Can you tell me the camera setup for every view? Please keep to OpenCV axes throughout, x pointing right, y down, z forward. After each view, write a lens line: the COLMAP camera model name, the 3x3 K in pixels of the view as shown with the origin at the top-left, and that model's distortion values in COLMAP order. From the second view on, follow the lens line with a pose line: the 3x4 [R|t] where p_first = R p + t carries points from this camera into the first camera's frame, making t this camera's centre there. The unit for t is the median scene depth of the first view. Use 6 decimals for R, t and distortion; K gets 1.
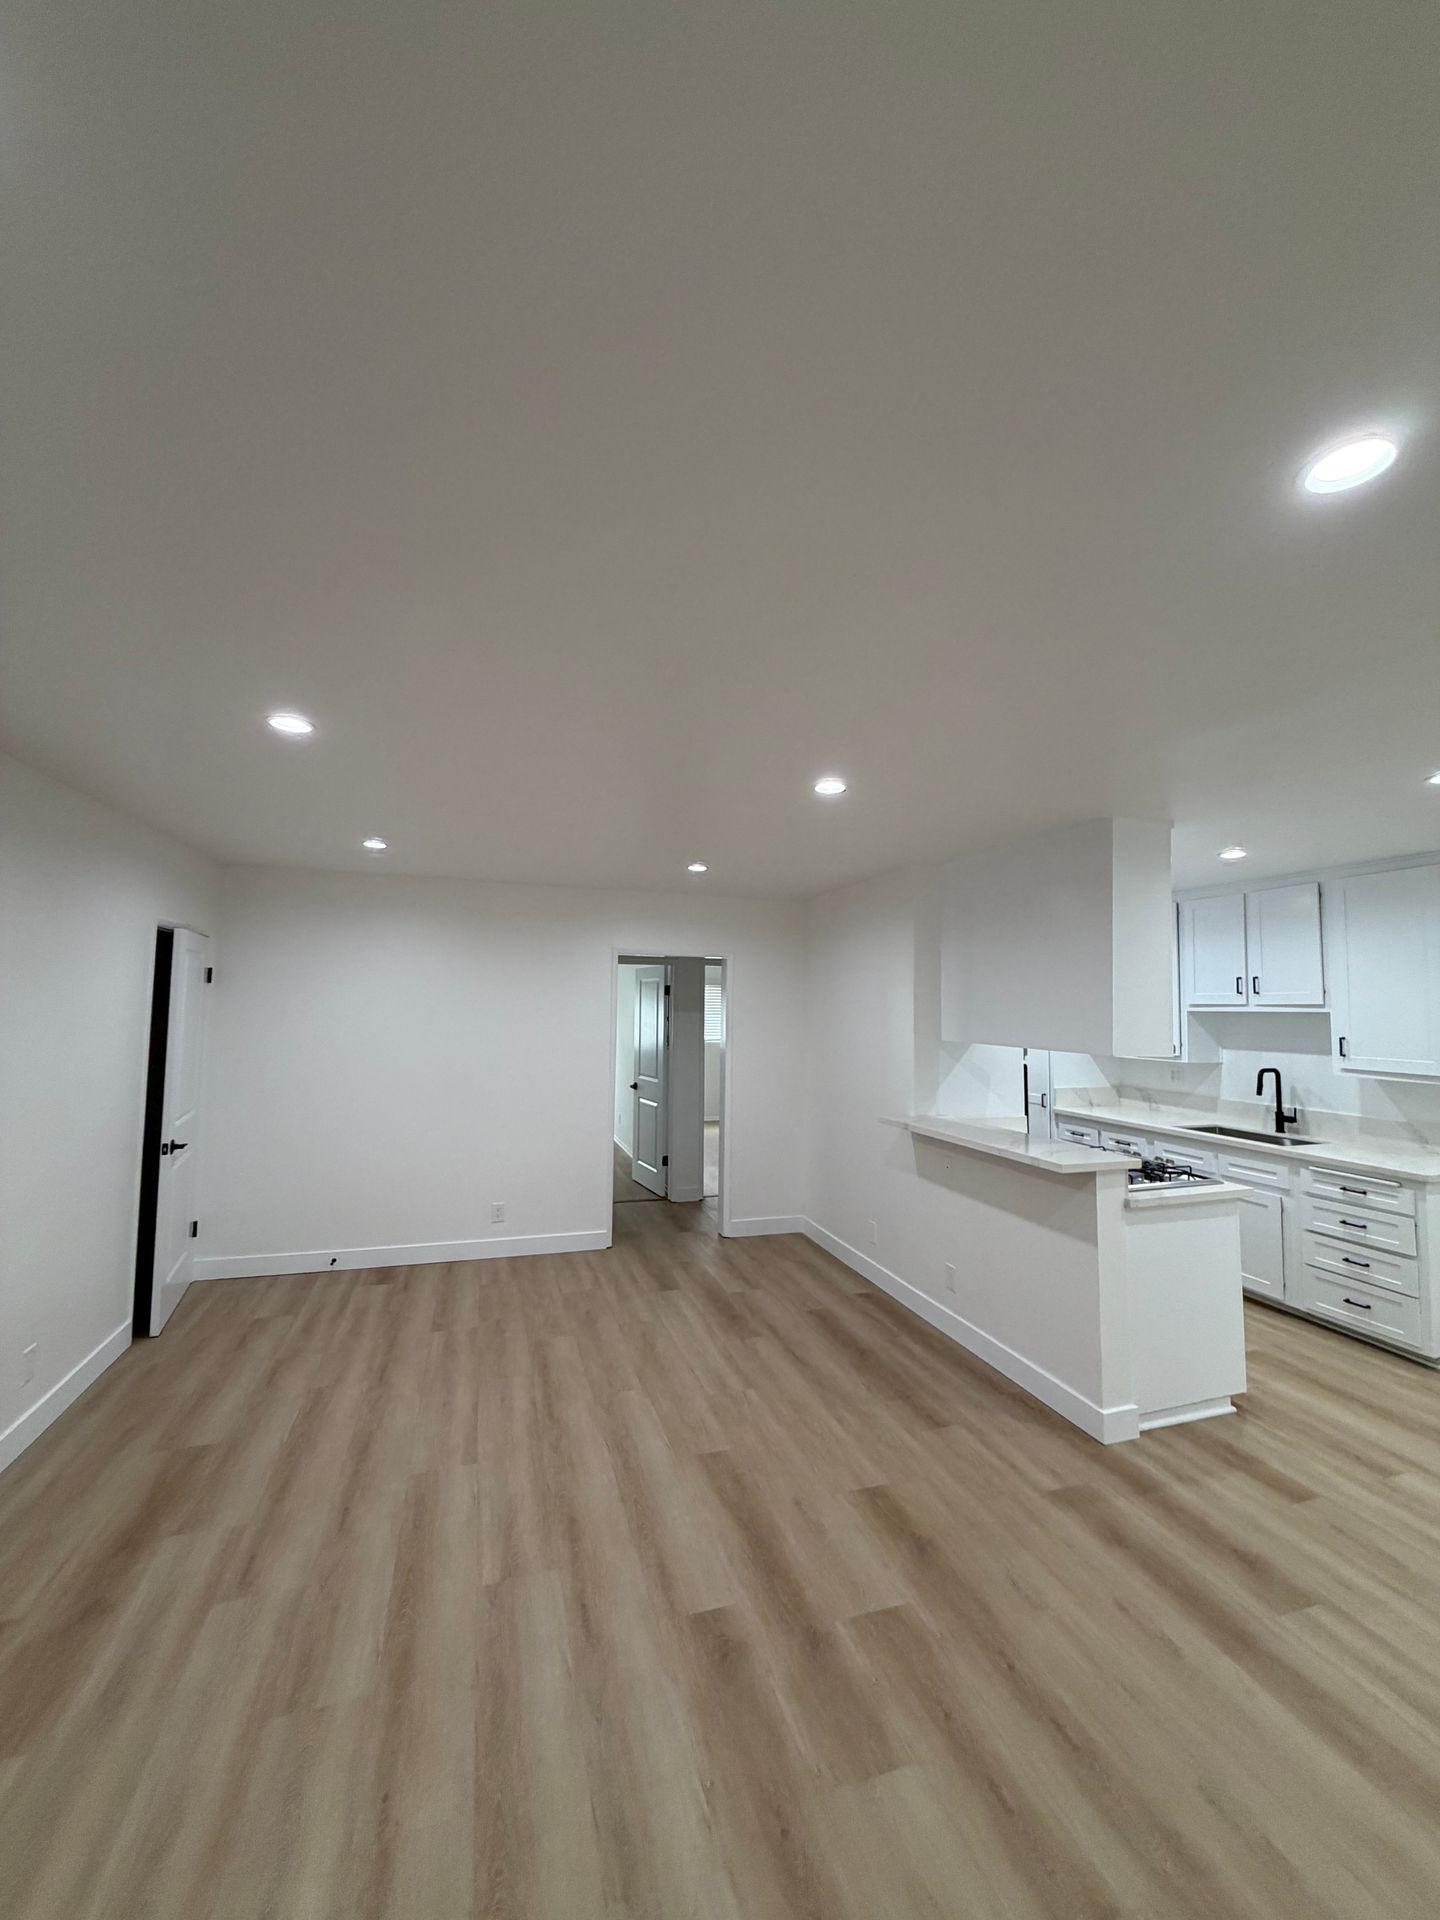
lens RADIAL K [[764.7, 0, 722.0], [0, 764.7, 954.0], [0, 0, 1]] dist [-0.001436, 0.001034]
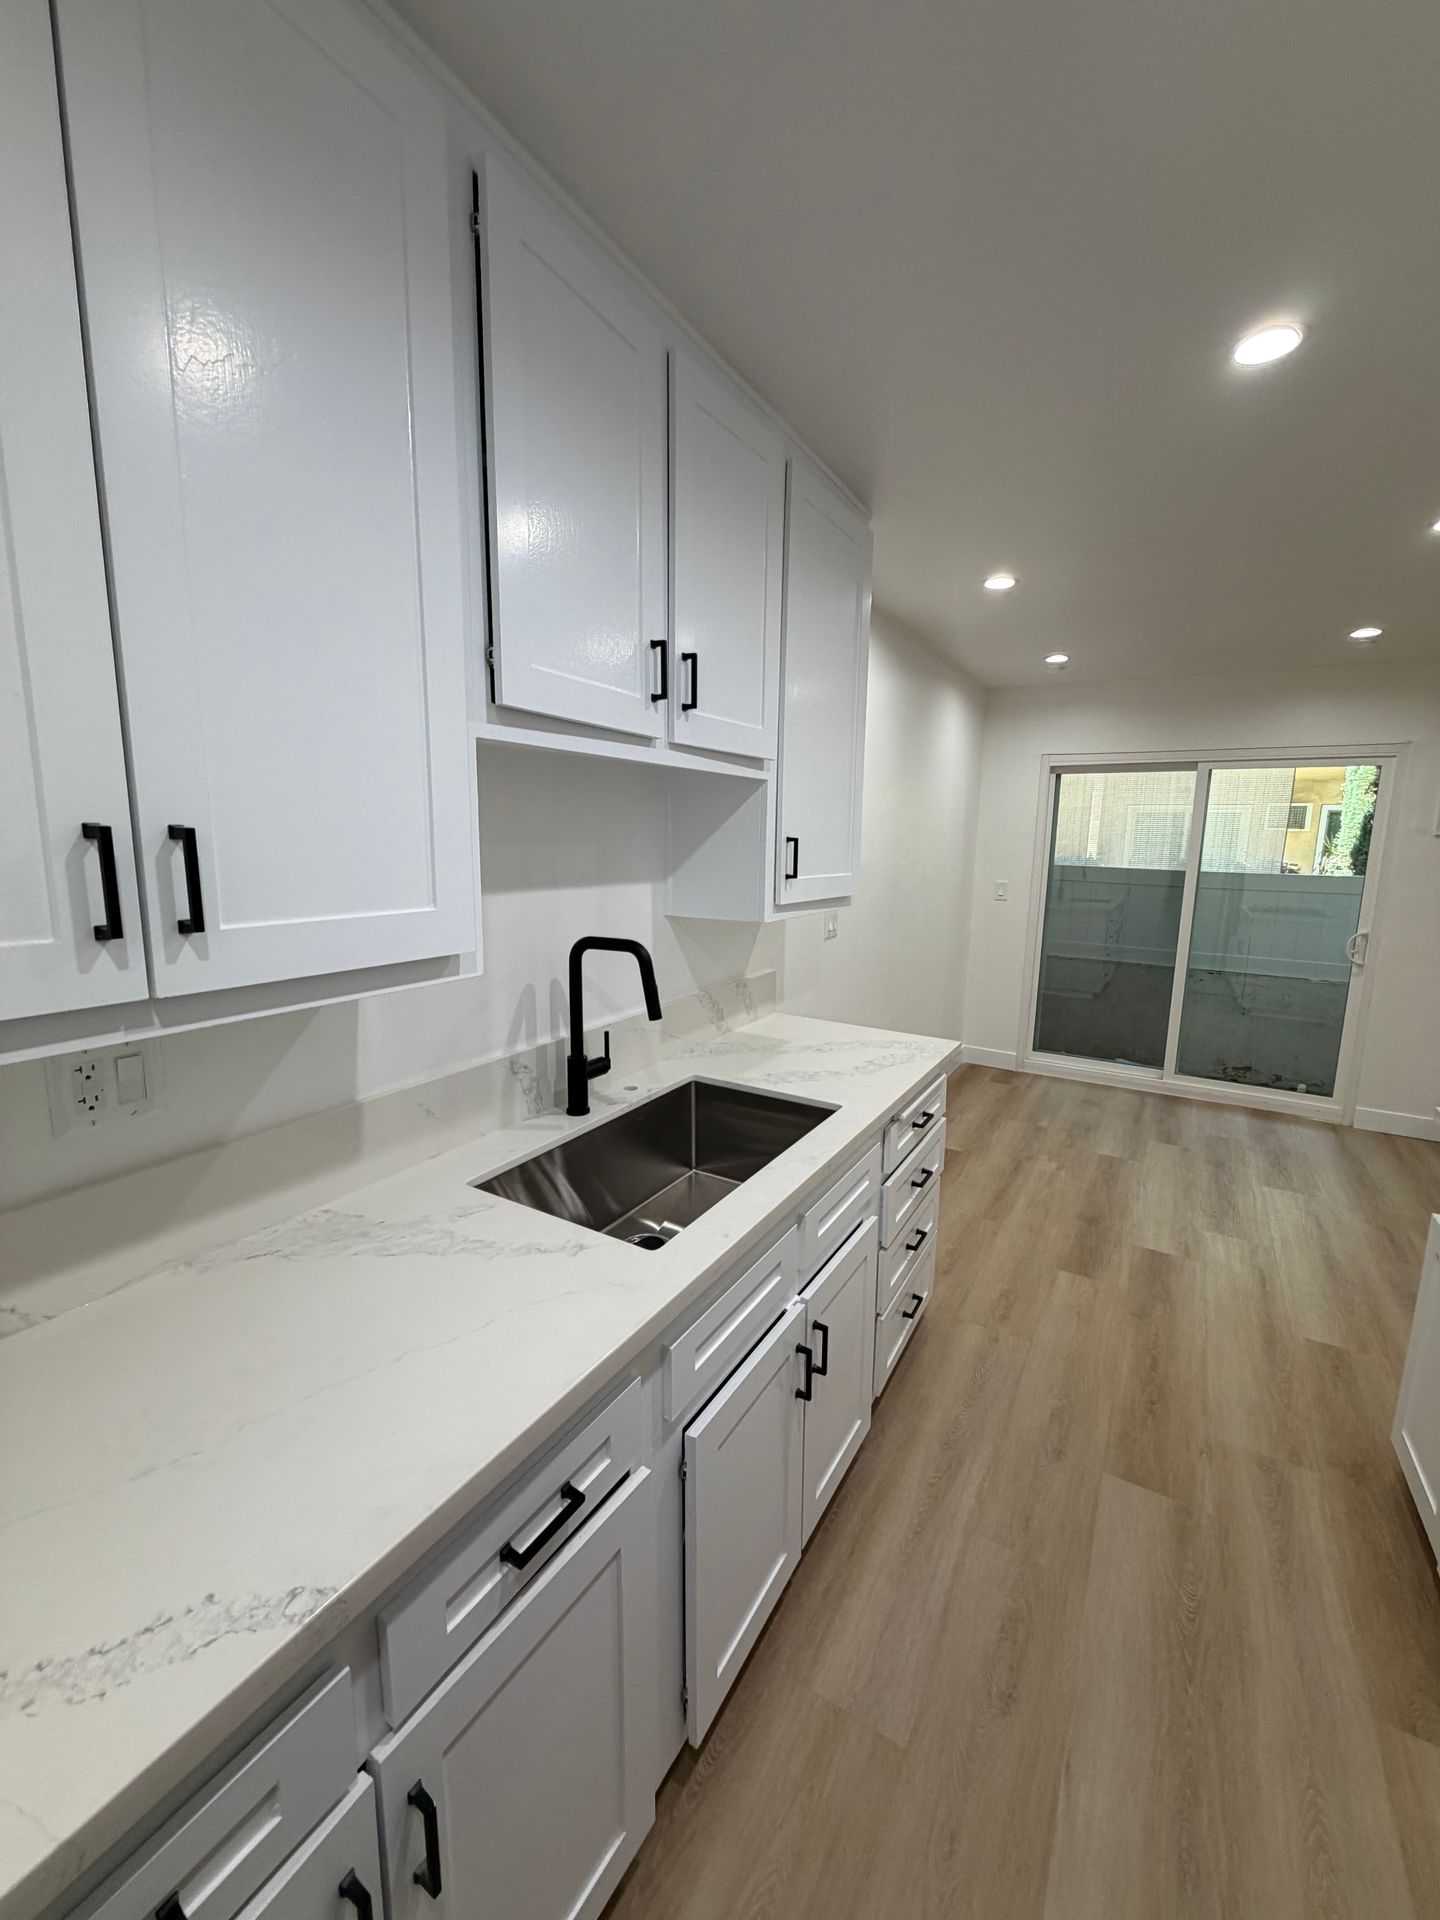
lens RADIAL K [[764.7, 0, 721.8], [0, 764.7, 954.6], [0, 0, 1]] dist [-0.001436, 0.001034]
pose [[-0.659819, -0.138764, 0.738501, 0.548760], [-0.076032, 0.990086, 0.118105, 0.143575], [-0.747568, 0.021778, -0.663828, 1.505129]]
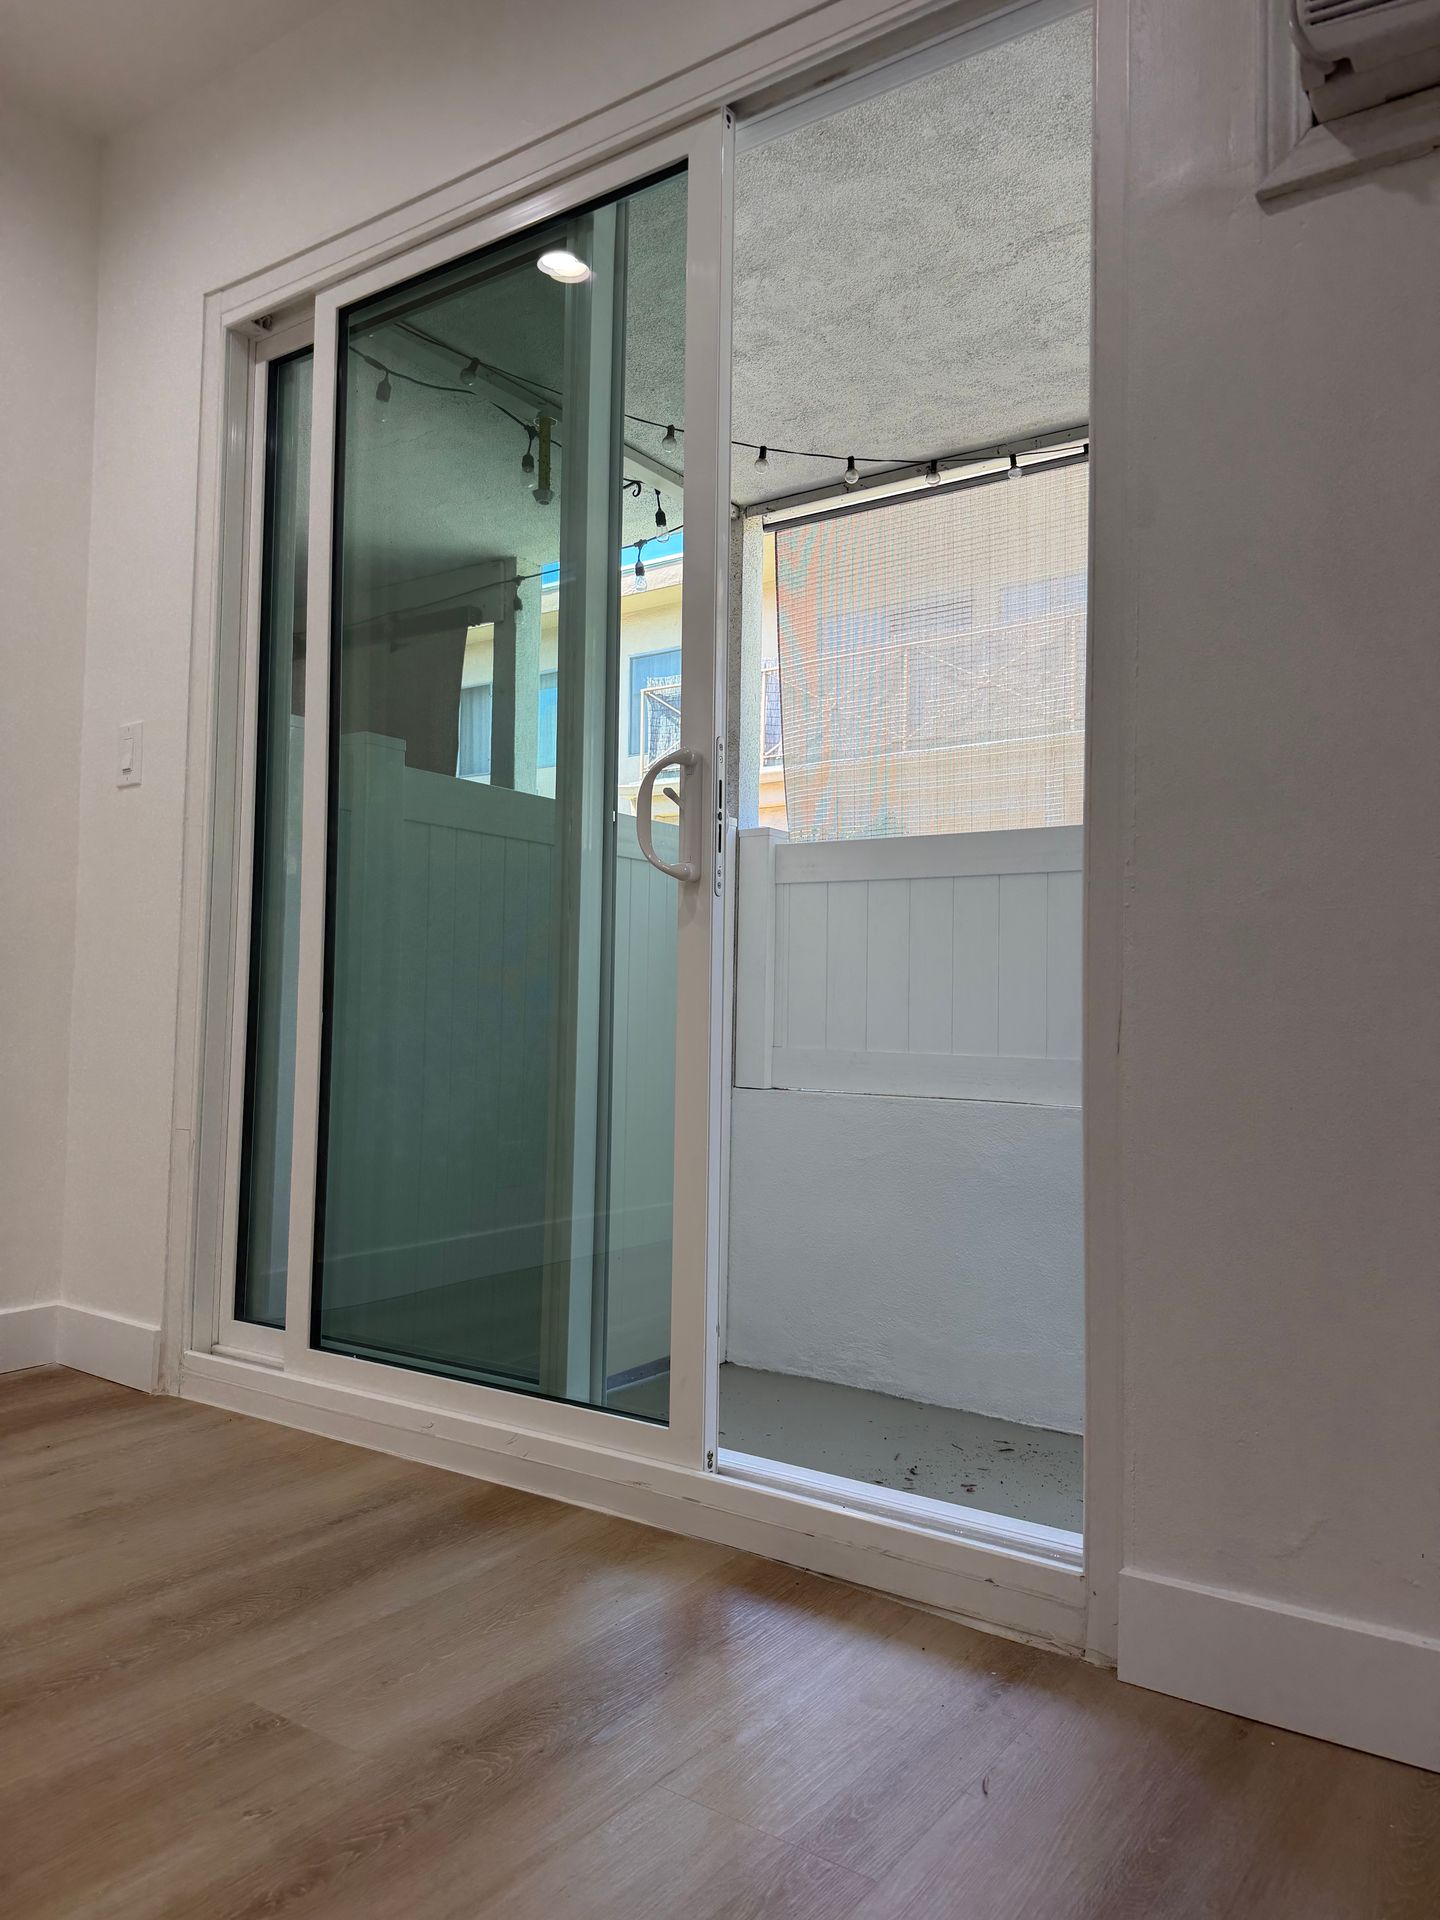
lens RADIAL K [[1357.2, 0, 726.4], [0, 1357.2, 965.0], [0, 0, 1]] dist [0.000656, -0.001753]
pose [[-0.610382, 0.014646, 0.791972, 0.488645], [-0.075072, 0.994259, -0.076246, 0.293204], [-0.788542, -0.105994, -0.605778, 0.419293]]
